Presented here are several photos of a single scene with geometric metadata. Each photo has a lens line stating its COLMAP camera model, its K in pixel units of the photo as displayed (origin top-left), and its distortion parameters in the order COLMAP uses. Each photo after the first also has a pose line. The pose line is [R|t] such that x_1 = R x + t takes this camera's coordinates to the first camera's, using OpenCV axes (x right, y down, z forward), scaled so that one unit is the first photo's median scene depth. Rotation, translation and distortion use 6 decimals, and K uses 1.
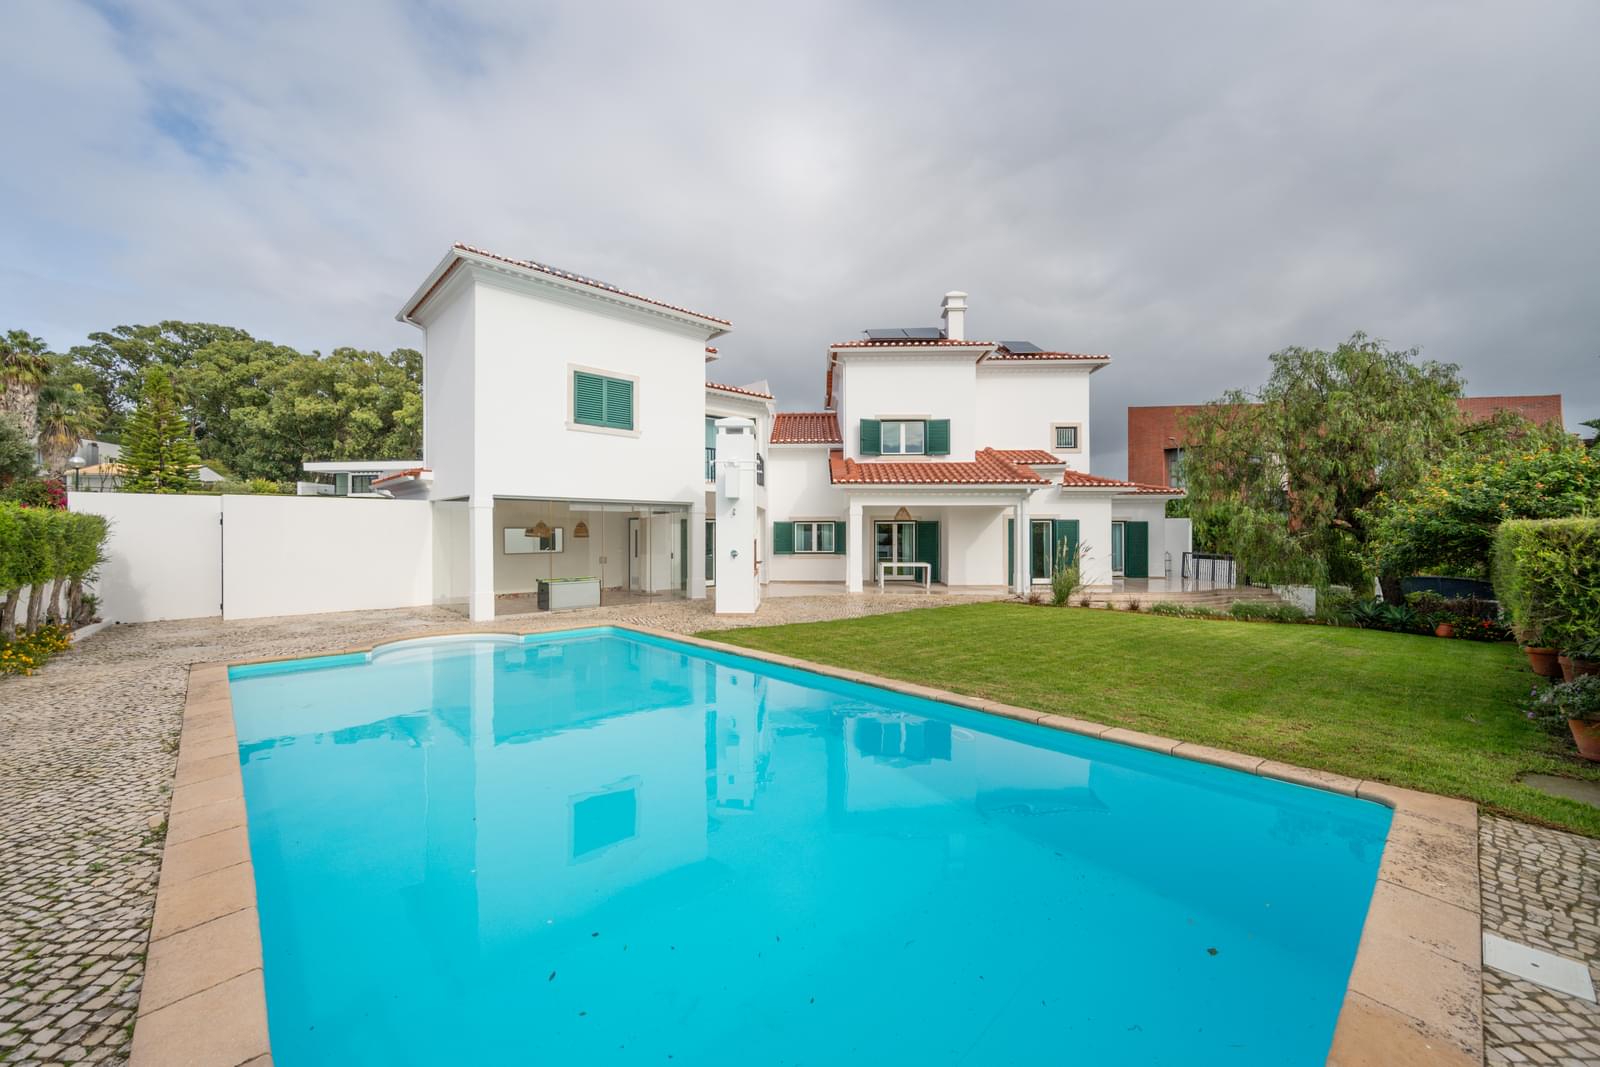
lens RADIAL K [[623.3, 0, 803.5], [0, 623.3, 535.7], [0, 0, 1]] dist [-0.005751, 0.000400]
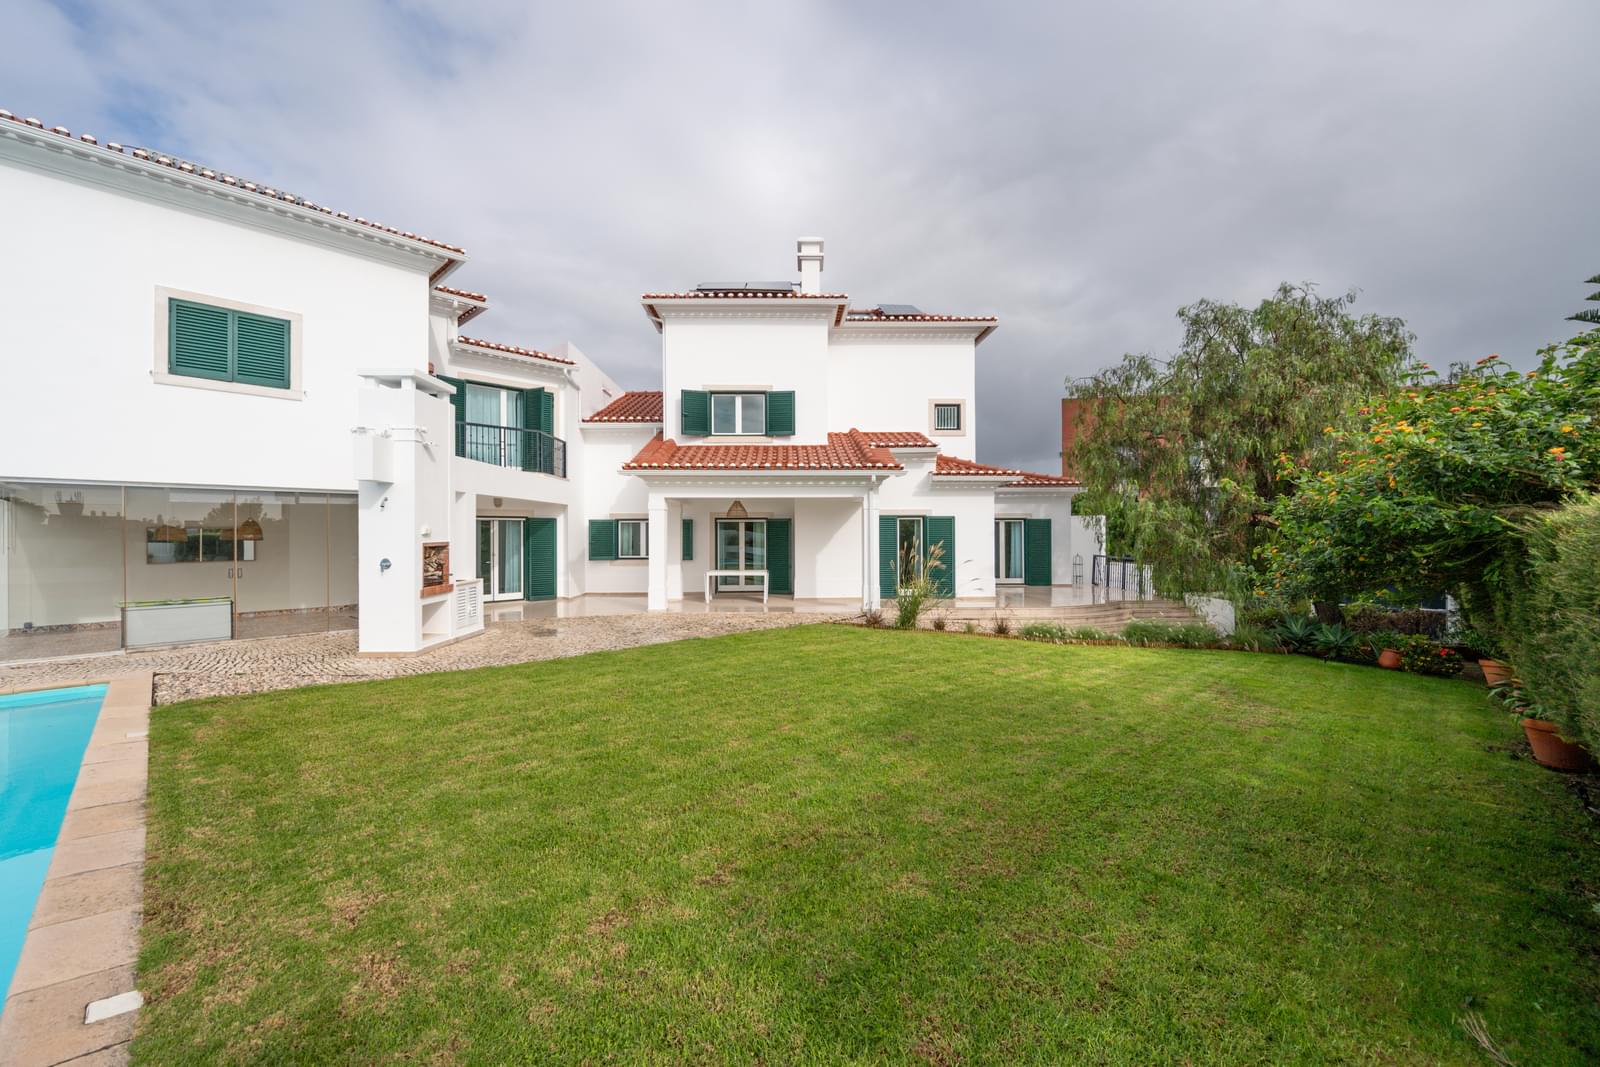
lens RADIAL K [[623.3, 0, 797.7], [0, 623.3, 535.1], [0, 0, 1]] dist [-0.005751, 0.000400]
pose [[0.999009, -0.002780, 0.044419, 0.220055], [0.002890, 0.999993, -0.002414, -0.000004], [-0.044412, 0.002540, 0.999010, 0.217297]]
